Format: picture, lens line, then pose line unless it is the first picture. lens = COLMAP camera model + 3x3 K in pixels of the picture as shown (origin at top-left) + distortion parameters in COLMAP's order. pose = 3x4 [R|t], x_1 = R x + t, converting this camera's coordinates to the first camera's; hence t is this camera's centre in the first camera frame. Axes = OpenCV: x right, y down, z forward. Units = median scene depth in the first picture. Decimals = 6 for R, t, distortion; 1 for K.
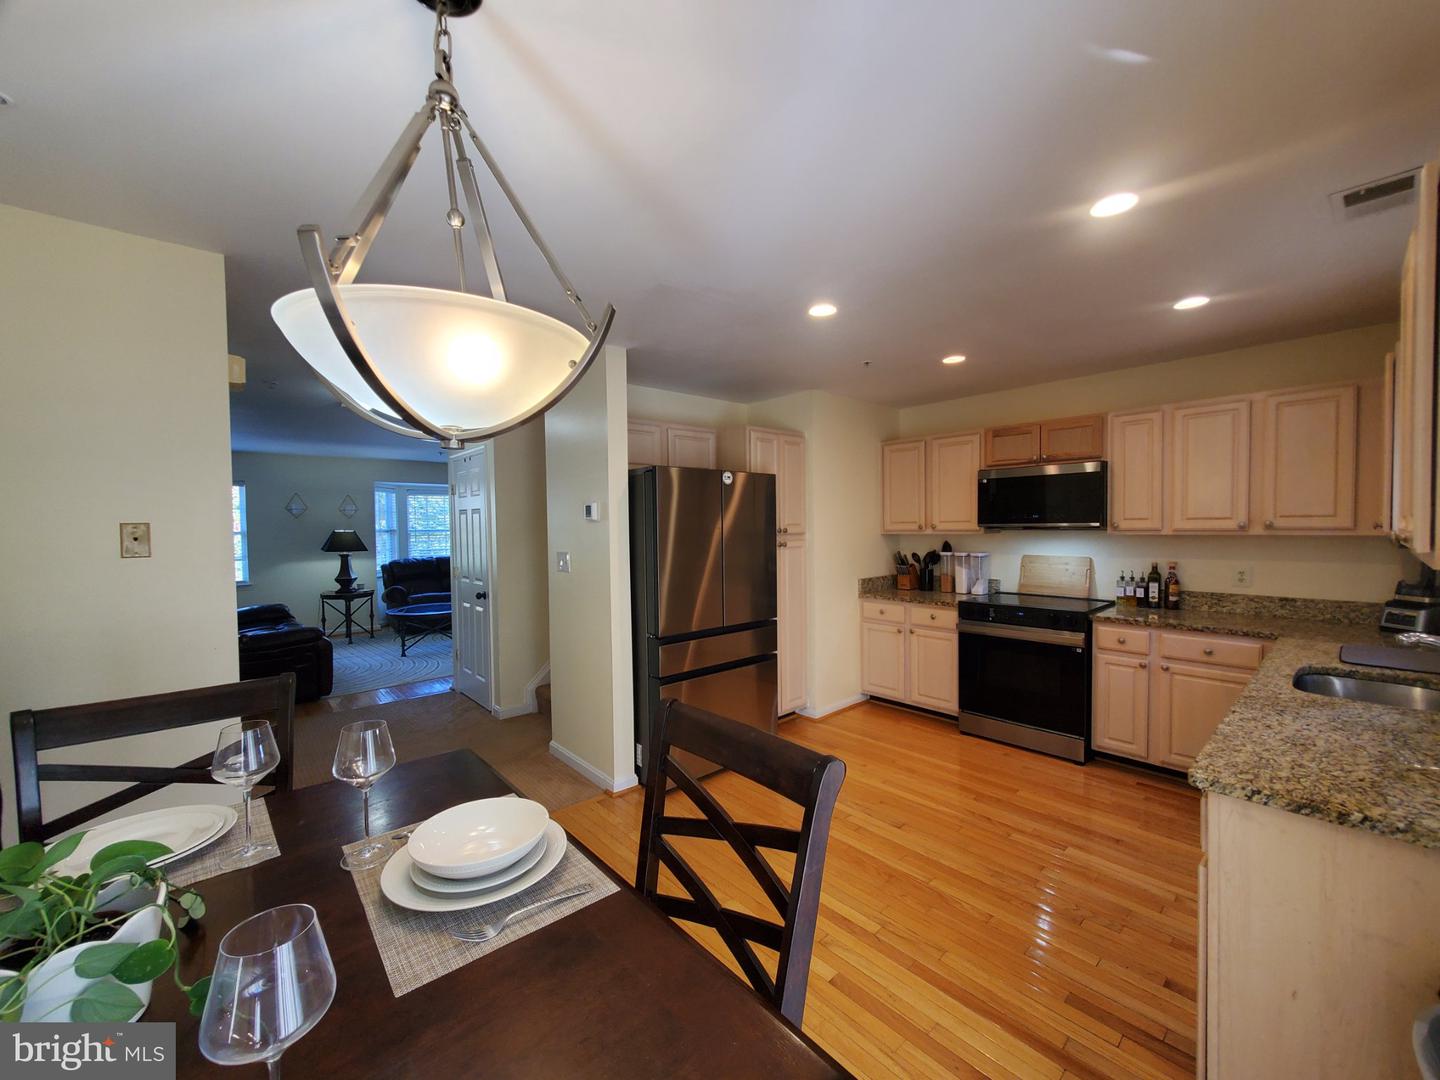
lens RADIAL K [[571.9, 0, 721.3], [0, 571.9, 538.5], [0, 0, 1]] dist [-0.002367, -0.000608]
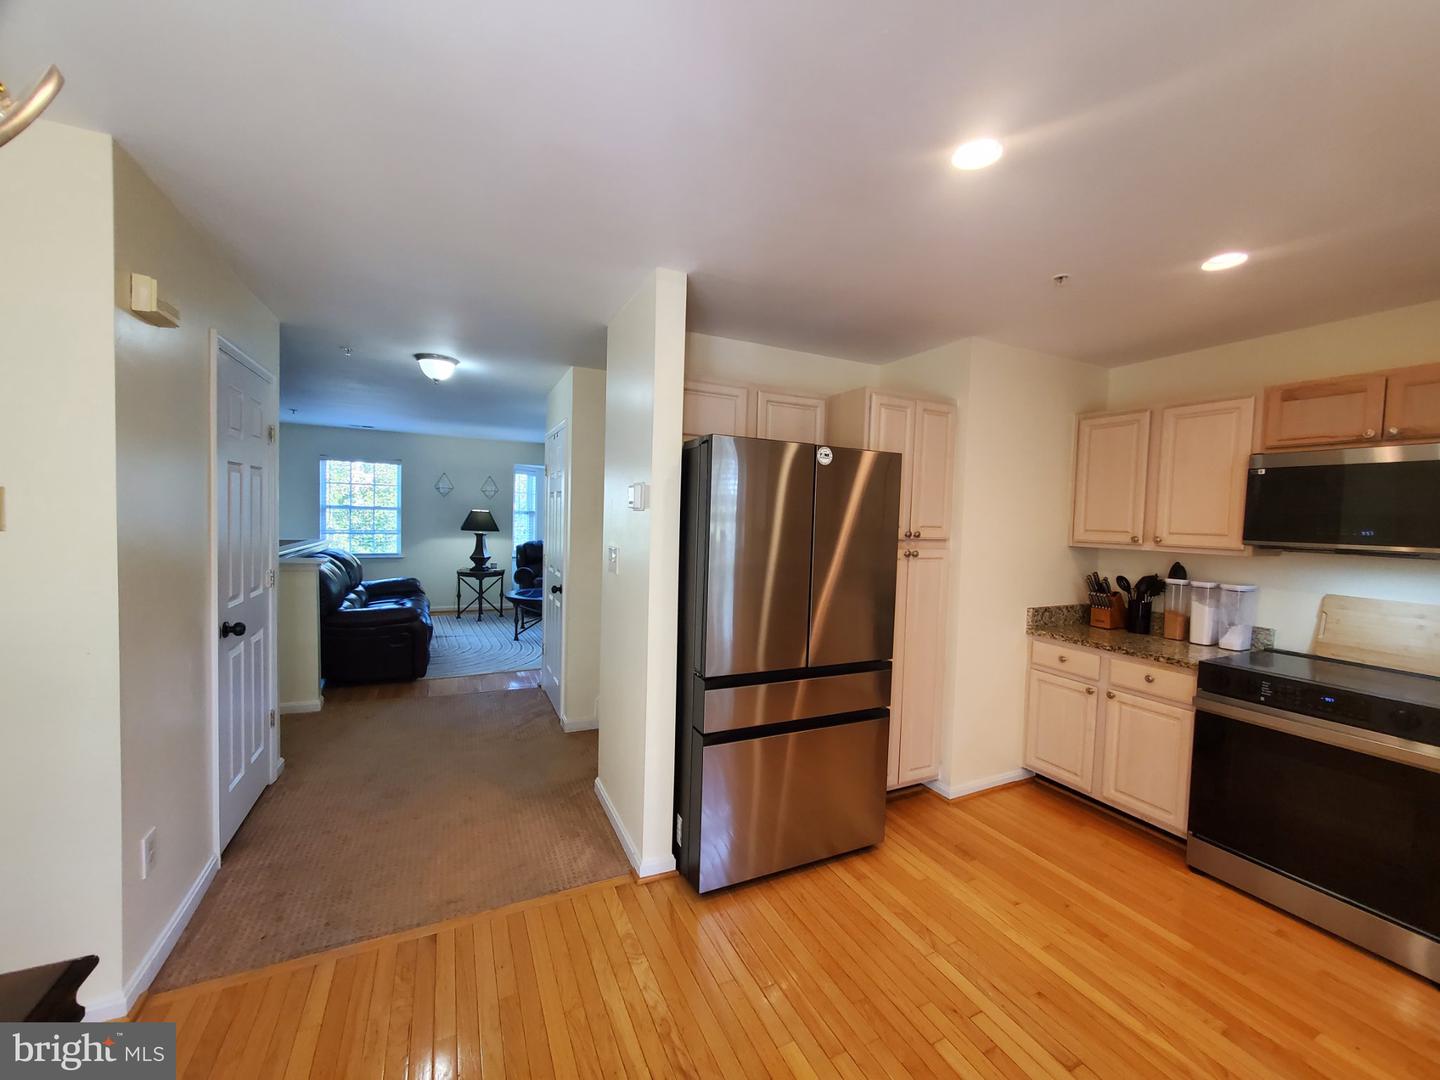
lens RADIAL K [[571.9, 0, 721.5], [0, 571.9, 539.6], [0, 0, 1]] dist [-0.002367, -0.000608]
pose [[0.961223, 0.054701, -0.270294, 0.068955], [-0.050488, 0.998471, 0.022520, -0.011447], [0.271113, -0.008000, 0.962514, 0.243491]]
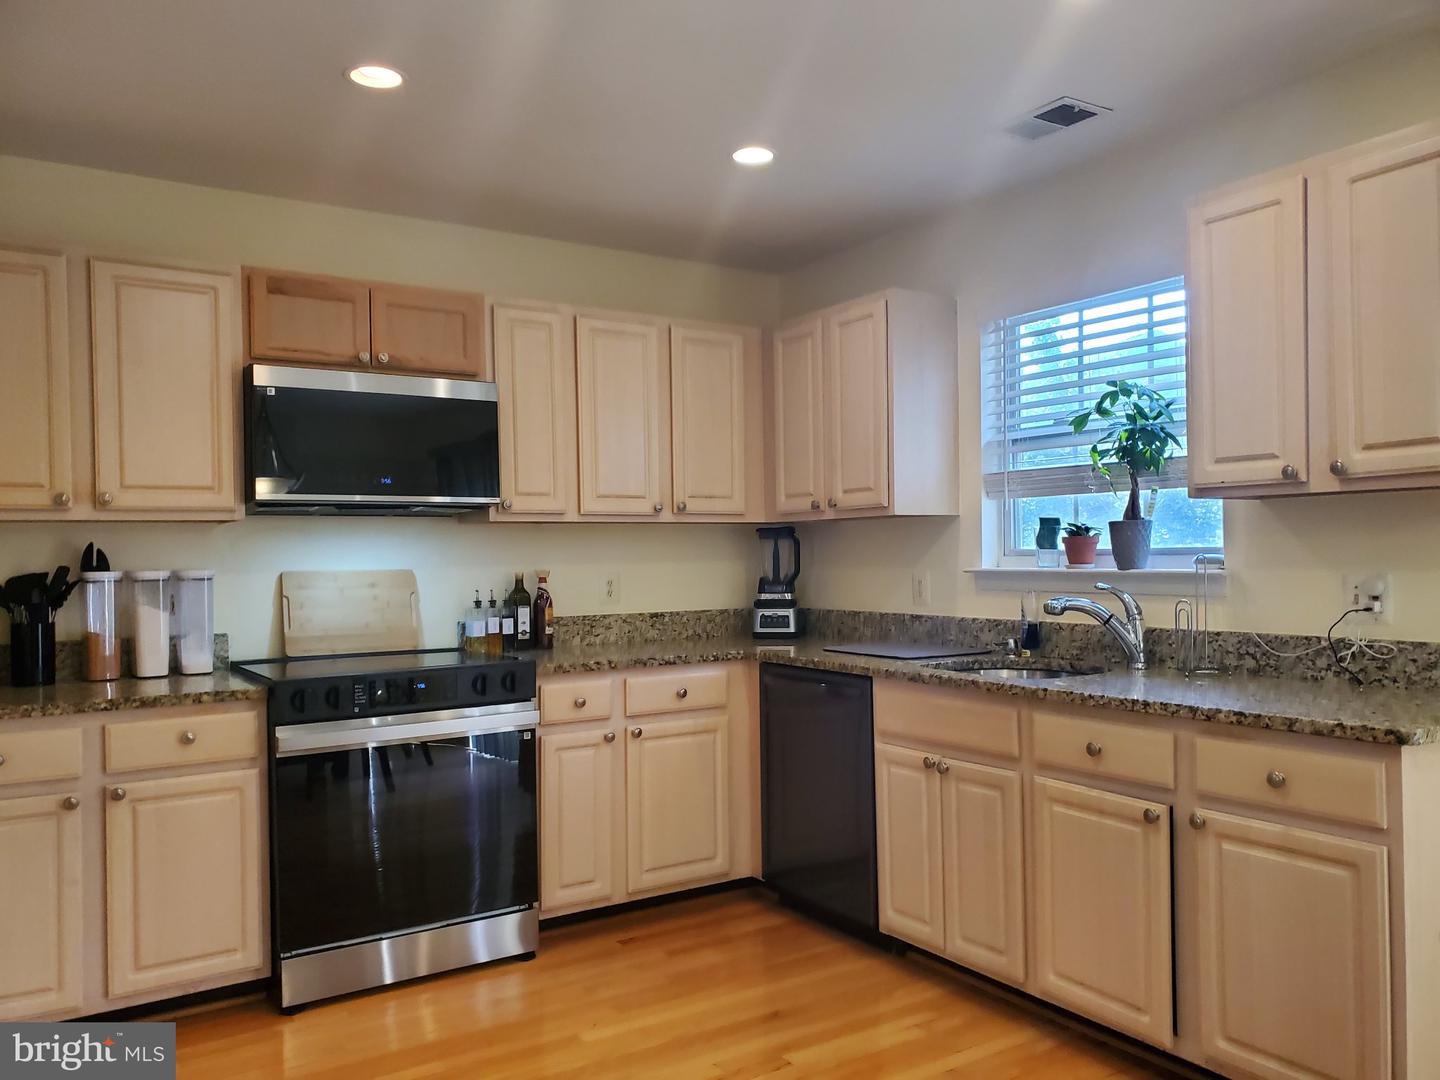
lens RADIAL K [[1106.8, 0, 730.1], [0, 1106.8, 552.5], [0, 0, 1]] dist [0.033716, -0.014533]
pose [[0.145986, 0.013589, 0.989193, -0.292606], [0.038934, 0.999052, -0.019470, 0.045882], [-0.988520, 0.041356, 0.145319, 0.547244]]
